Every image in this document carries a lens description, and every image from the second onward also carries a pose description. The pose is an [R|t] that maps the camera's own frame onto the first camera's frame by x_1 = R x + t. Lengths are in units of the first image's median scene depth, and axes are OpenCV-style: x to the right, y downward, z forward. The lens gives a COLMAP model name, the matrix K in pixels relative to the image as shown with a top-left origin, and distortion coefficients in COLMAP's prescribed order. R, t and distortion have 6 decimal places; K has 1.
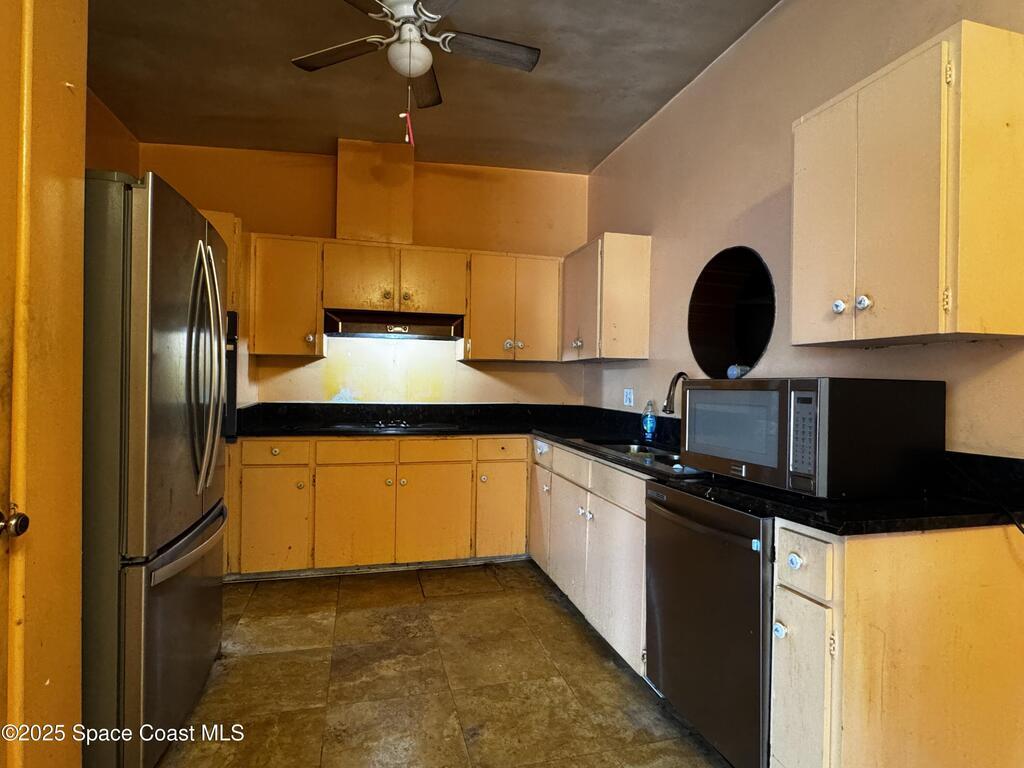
lens RADIAL K [[538.5, 0, 509.1], [0, 538.5, 383.8], [0, 0, 1]] dist [-0.003672, 0.000275]
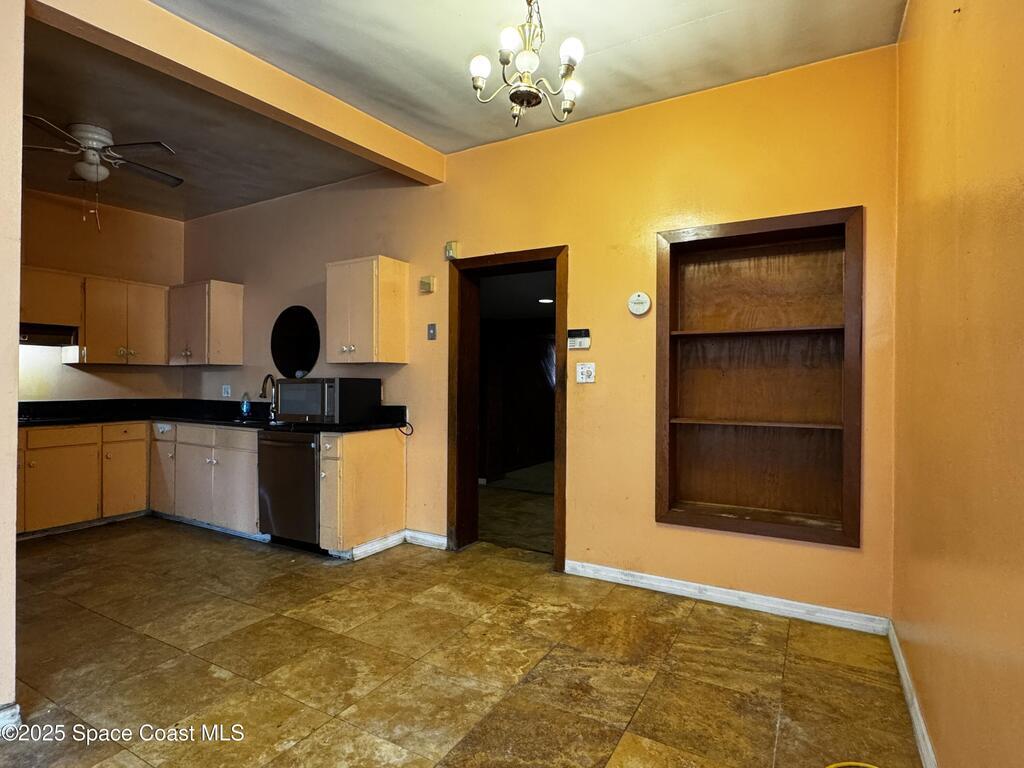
lens RADIAL K [[538.5, 0, 509.1], [0, 538.5, 383.8], [0, 0, 1]] dist [-0.003672, 0.000275]
pose [[0.705179, -0.013196, 0.708906, -0.304624], [0.010959, 0.999910, 0.007712, 0.003168], [-0.708944, 0.002331, 0.705261, -0.642888]]
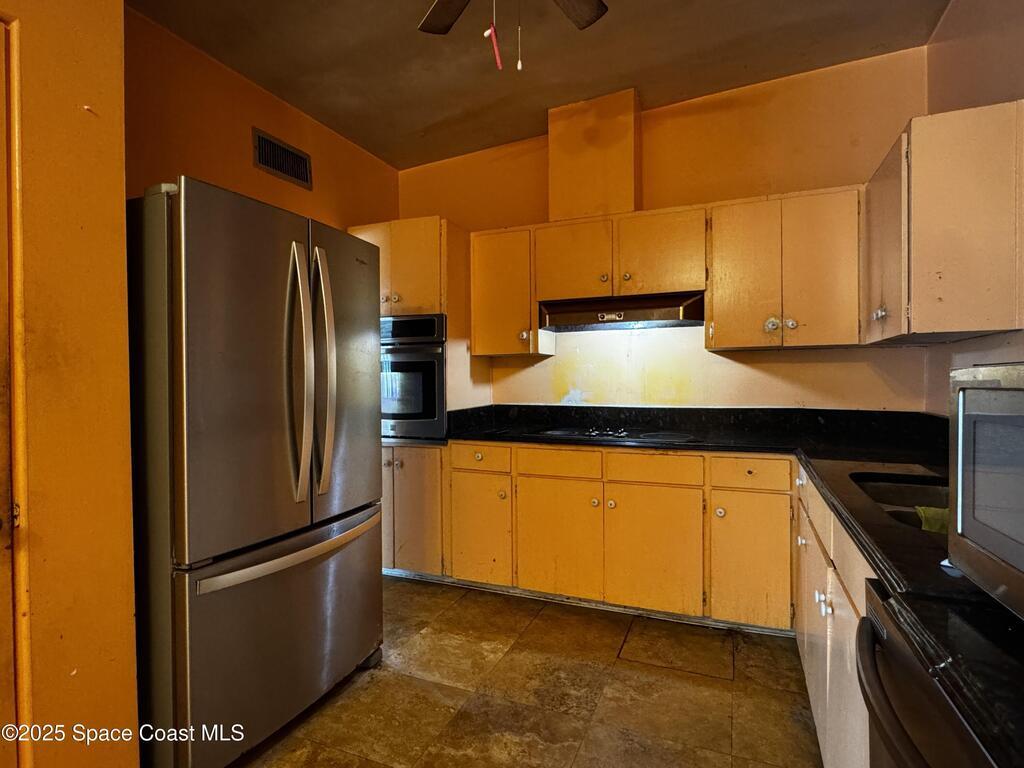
lens RADIAL K [[538.5, 0, 509.1], [0, 538.5, 383.8], [0, 0, 1]] dist [-0.003672, 0.000275]
pose [[0.787081, -0.016064, -0.616641, 0.191826], [0.017788, 0.999836, -0.003343, 0.001016], [0.616593, -0.008338, 0.787238, 0.275837]]
